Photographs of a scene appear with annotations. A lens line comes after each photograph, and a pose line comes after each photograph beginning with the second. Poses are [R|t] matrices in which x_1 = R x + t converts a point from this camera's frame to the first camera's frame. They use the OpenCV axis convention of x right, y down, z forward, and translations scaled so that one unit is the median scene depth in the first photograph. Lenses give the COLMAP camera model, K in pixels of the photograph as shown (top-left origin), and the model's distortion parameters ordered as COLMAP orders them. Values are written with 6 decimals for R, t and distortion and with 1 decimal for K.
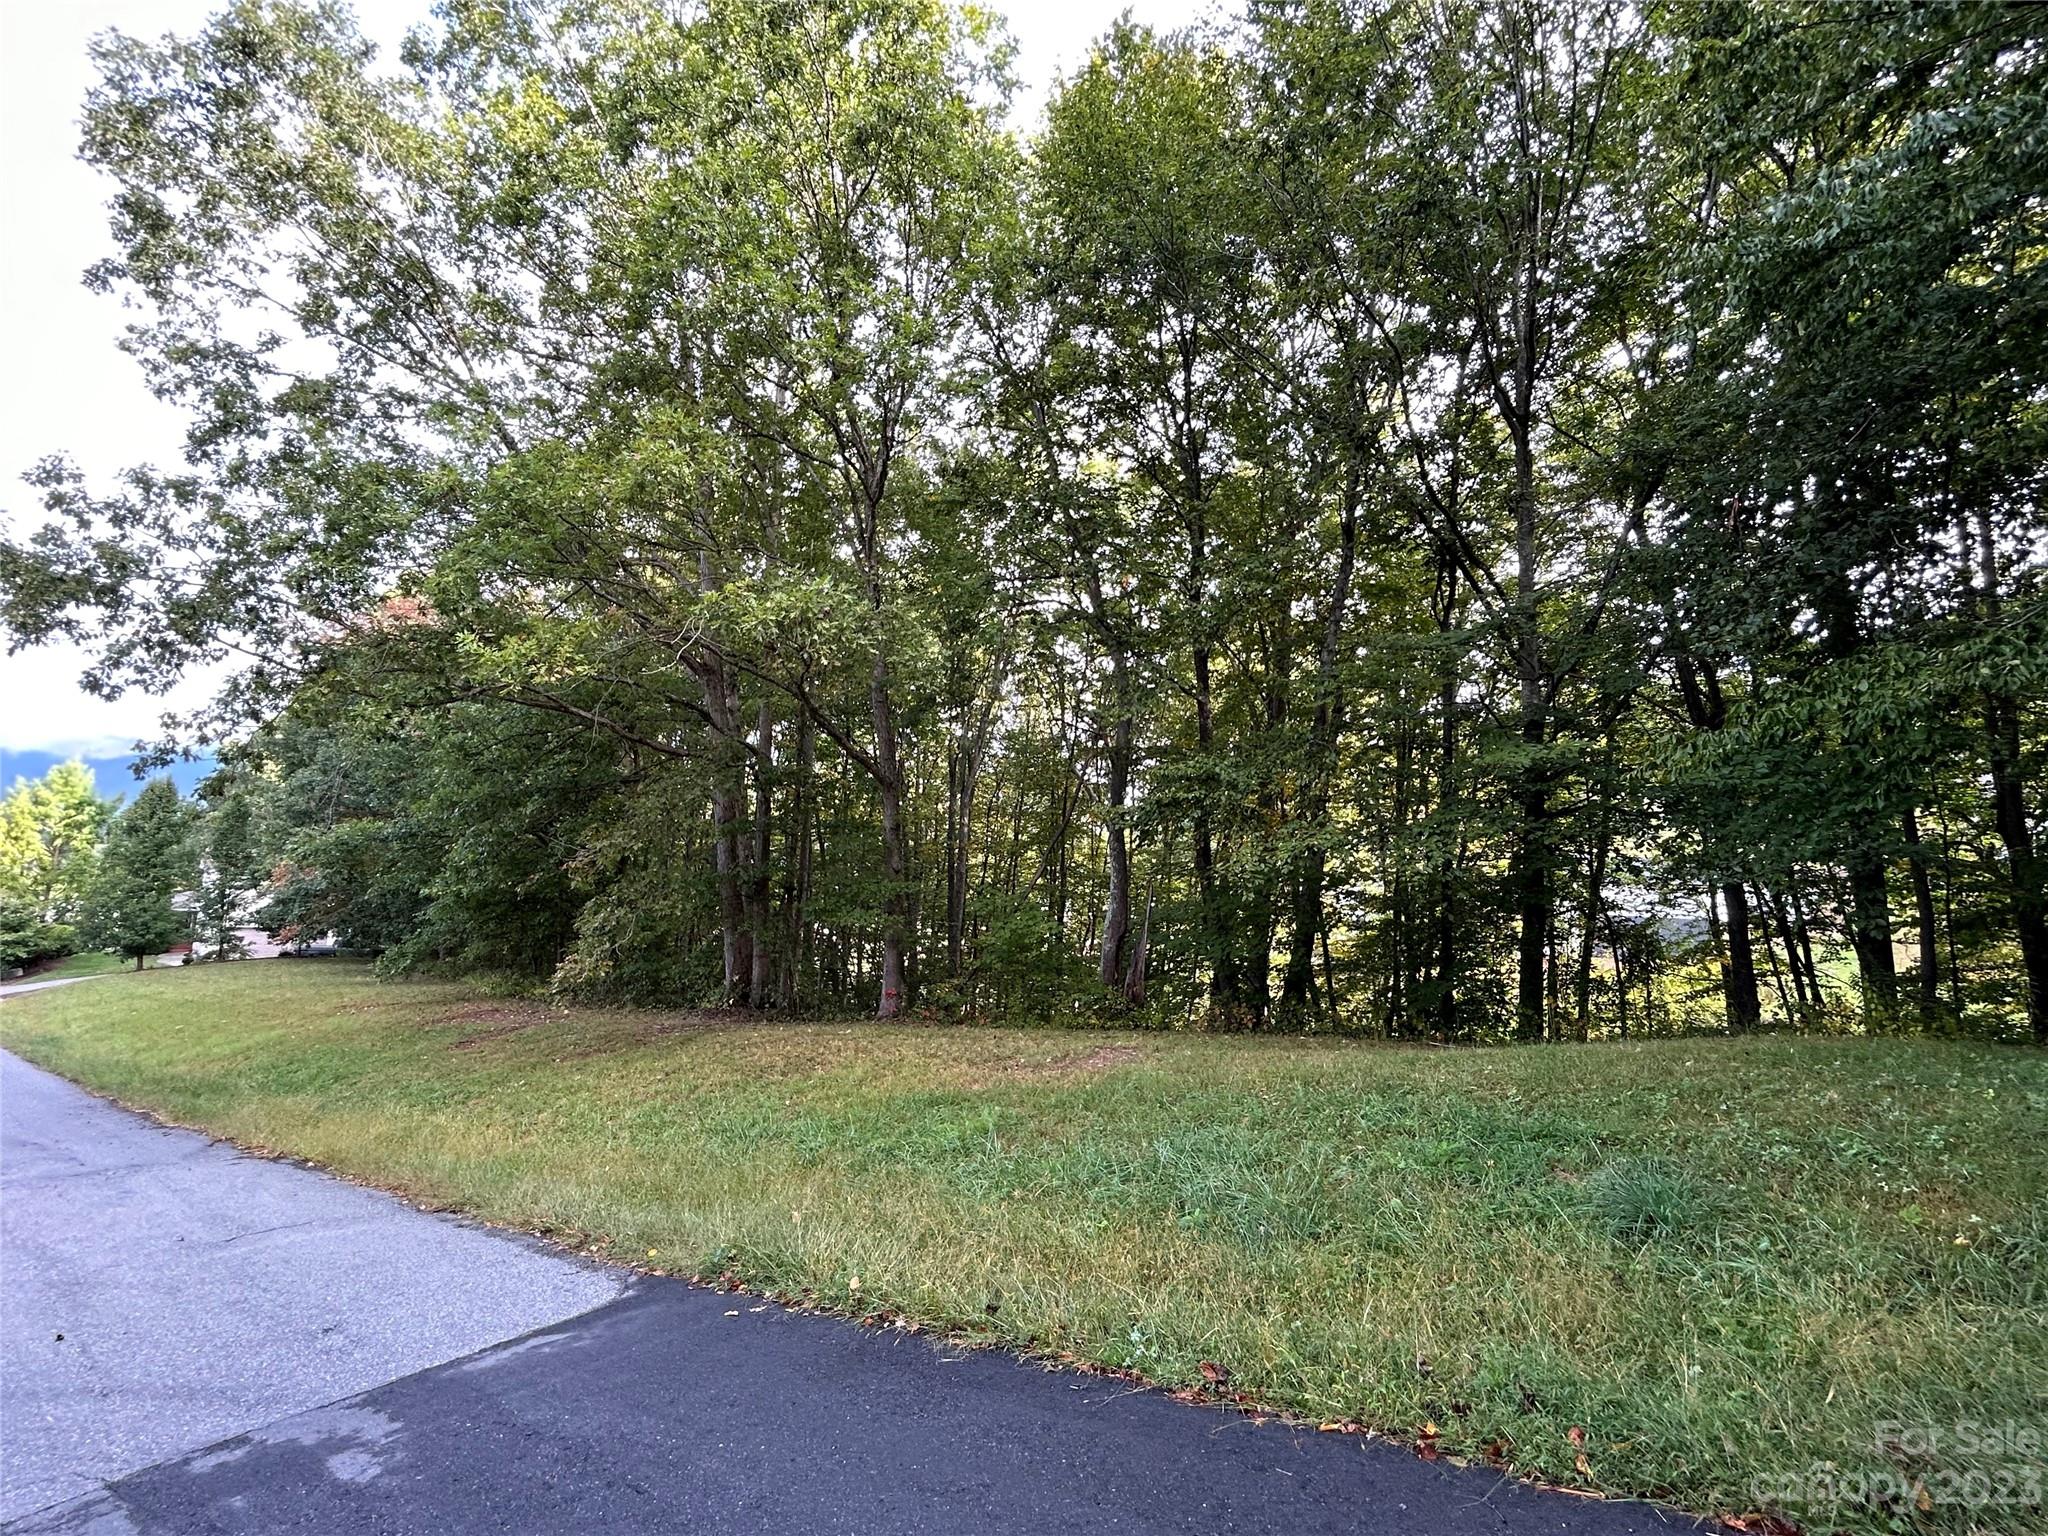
lens RADIAL K [[920.3, 0, 1023.9], [0, 920.3, 759.6], [0, 0, 1]] dist [-0.002164, -0.002050]
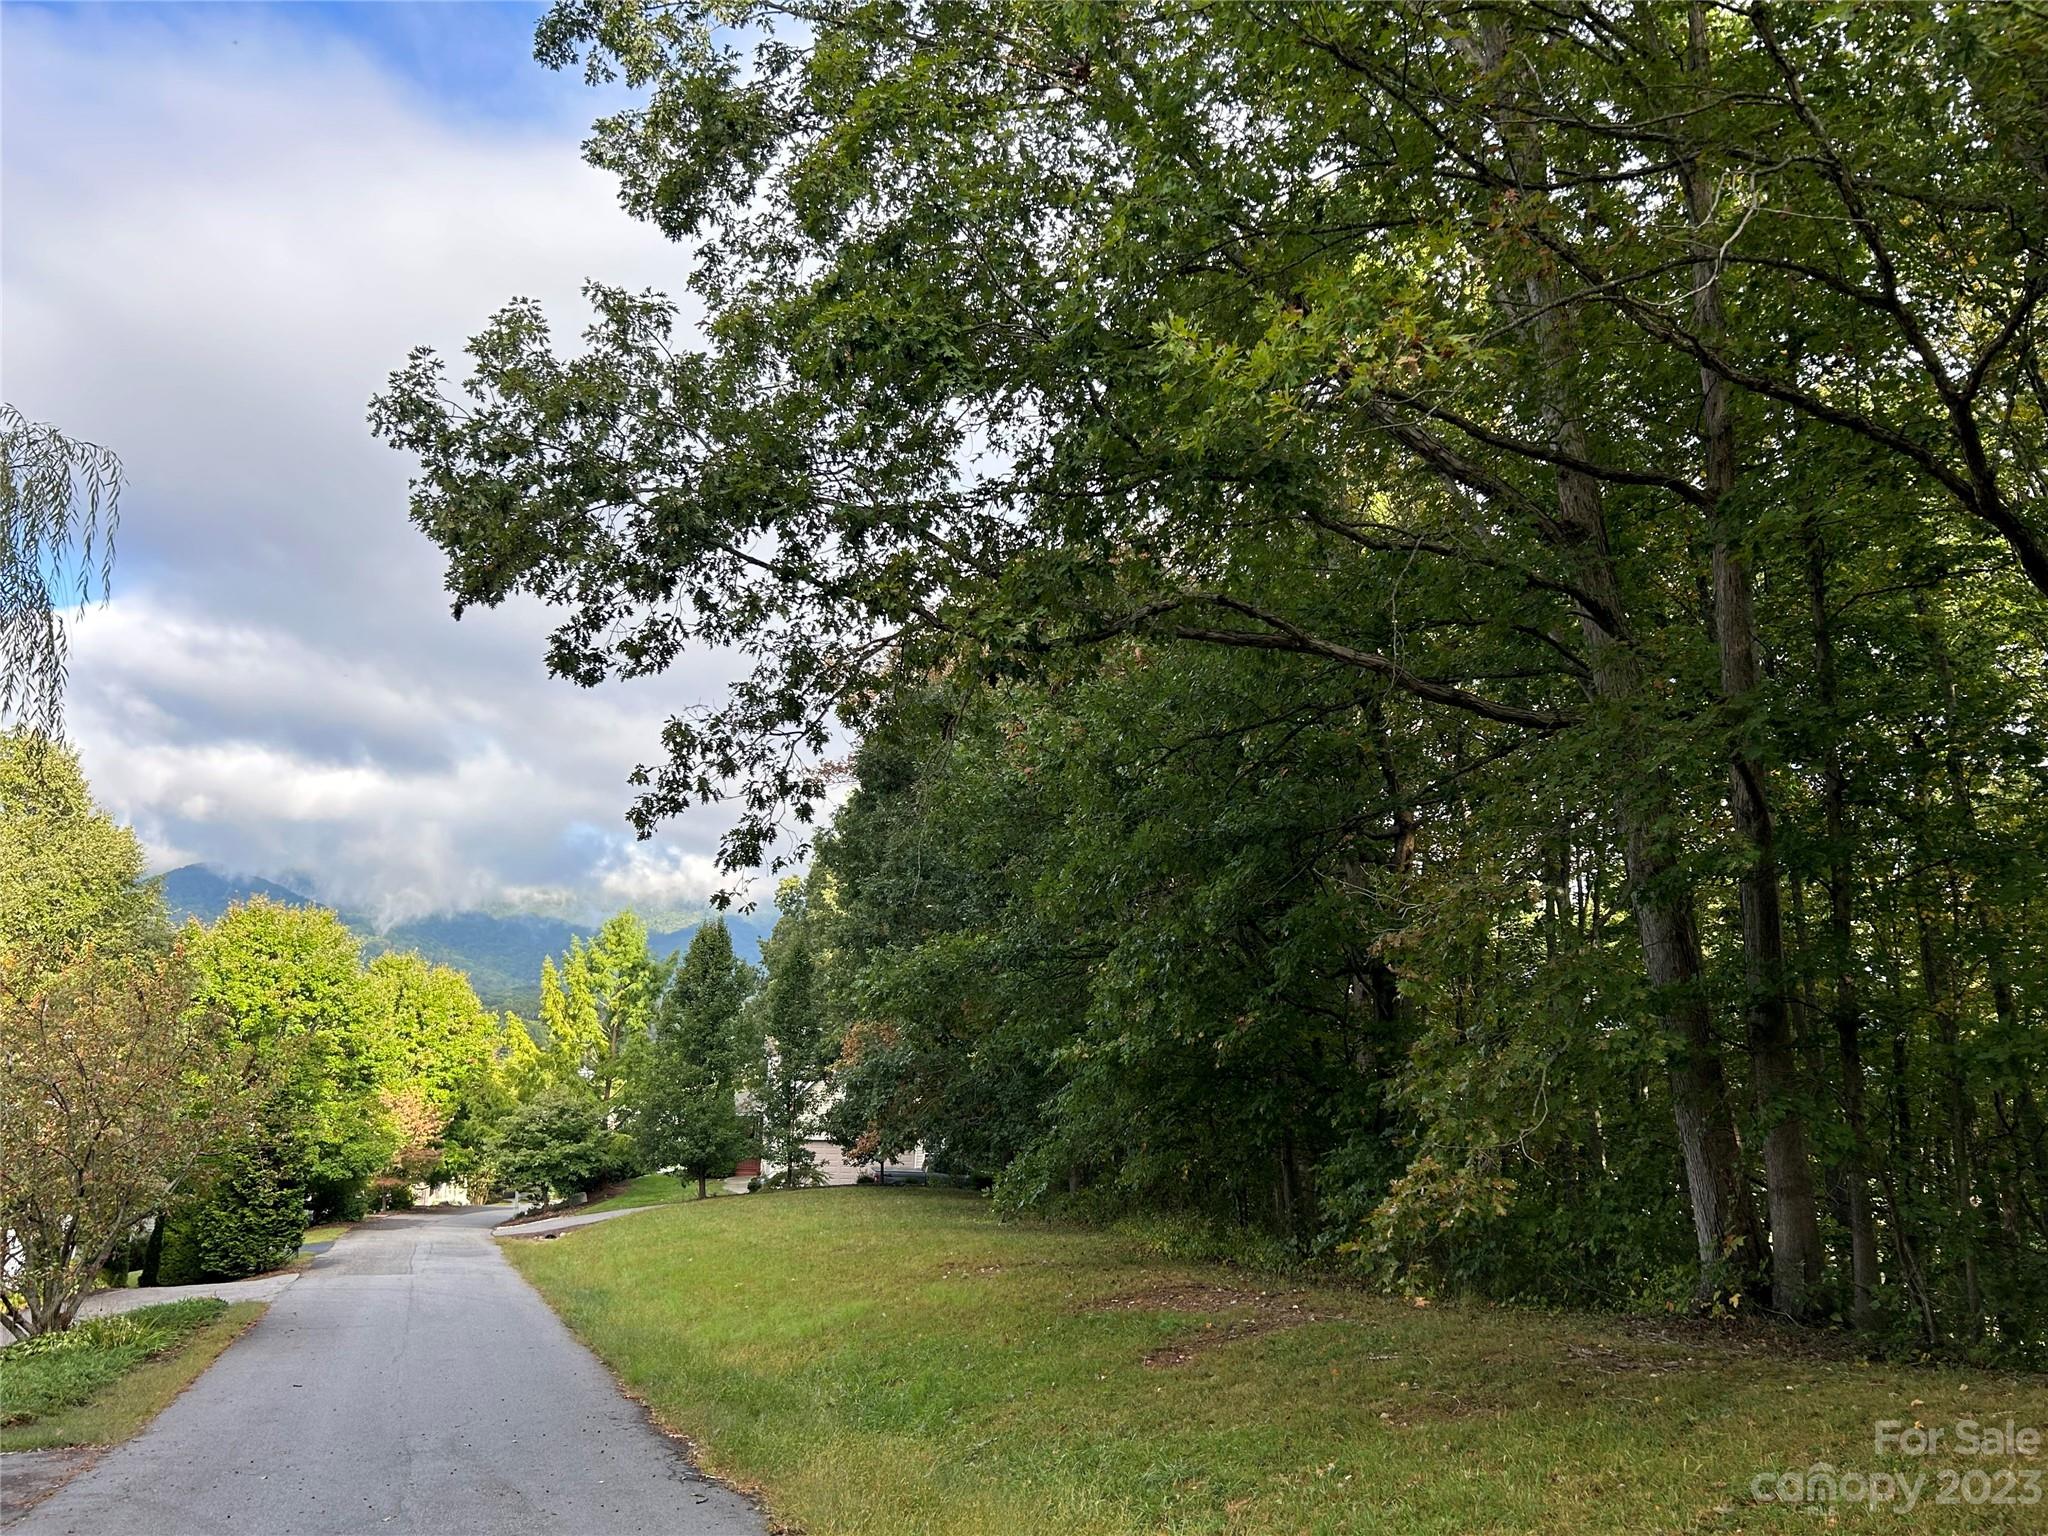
lens RADIAL K [[1545.5, 0, 1057.4], [0, 1545.5, 740.2], [0, 0, 1]] dist [0.012745, -0.022915]
pose [[0.852984, -0.119185, -0.508148, -0.081564], [0.074350, 0.991397, -0.107725, 0.028340], [0.516615, 0.054106, 0.854507, 0.100984]]
